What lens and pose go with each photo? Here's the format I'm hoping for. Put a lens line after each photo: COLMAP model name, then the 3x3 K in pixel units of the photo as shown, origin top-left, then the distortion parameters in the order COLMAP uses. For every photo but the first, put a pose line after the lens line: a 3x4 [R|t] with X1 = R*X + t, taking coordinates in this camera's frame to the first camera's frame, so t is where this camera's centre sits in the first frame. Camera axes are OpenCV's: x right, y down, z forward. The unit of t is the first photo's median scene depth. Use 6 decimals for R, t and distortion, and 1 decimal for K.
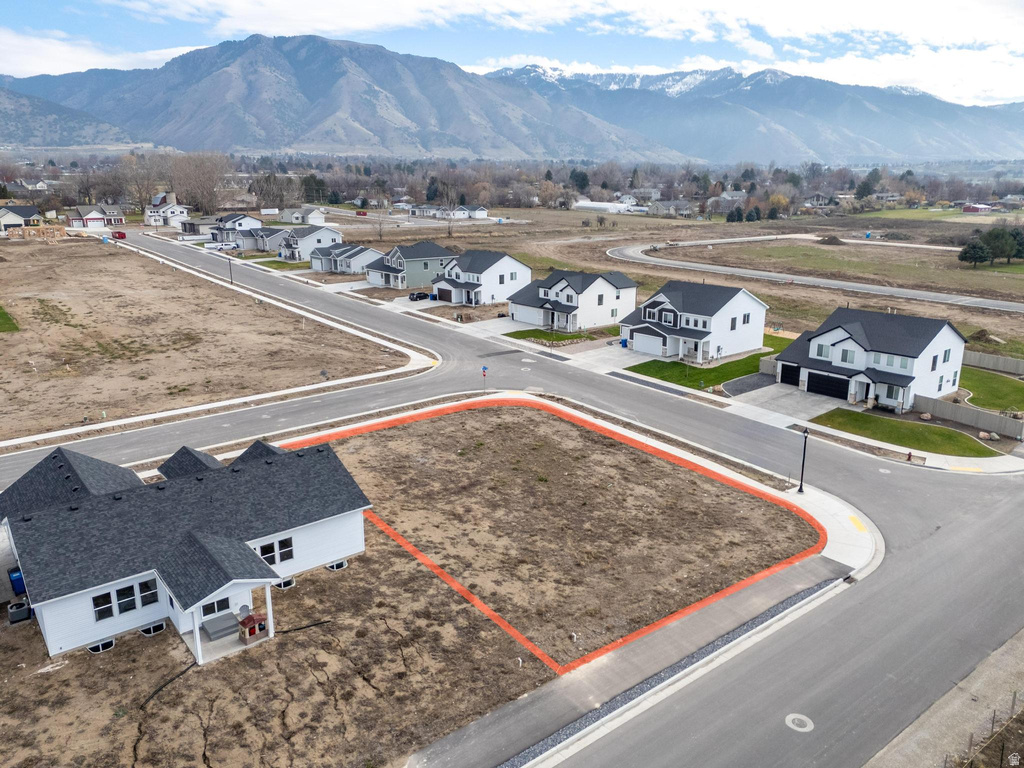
lens RADIAL K [[742.7, 0, 516.4], [0, 742.7, 386.4], [0, 0, 1]] dist [0.089953, -0.079951]
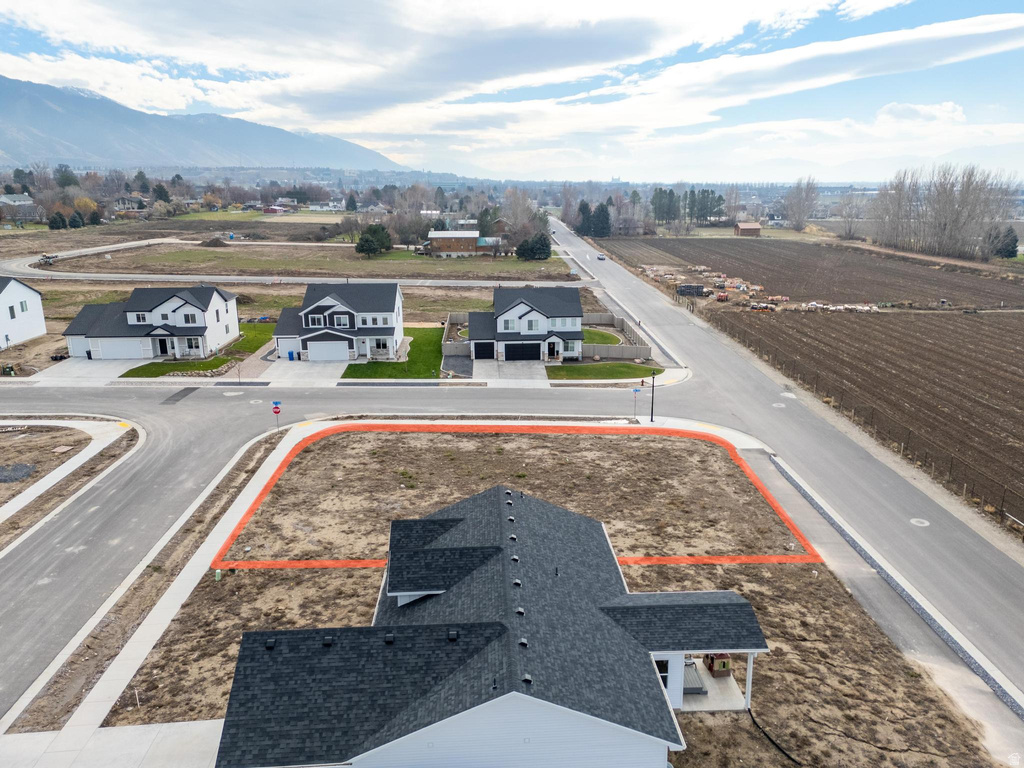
lens RADIAL K [[742.7, 0, 518.0], [0, 742.7, 386.5], [0, 0, 1]] dist [0.089953, -0.079951]
pose [[0.586172, -0.213938, 0.781430, -0.543741], [0.218046, 0.970577, 0.102160, -0.071292], [-0.780294, 0.110505, 0.615573, 0.280693]]
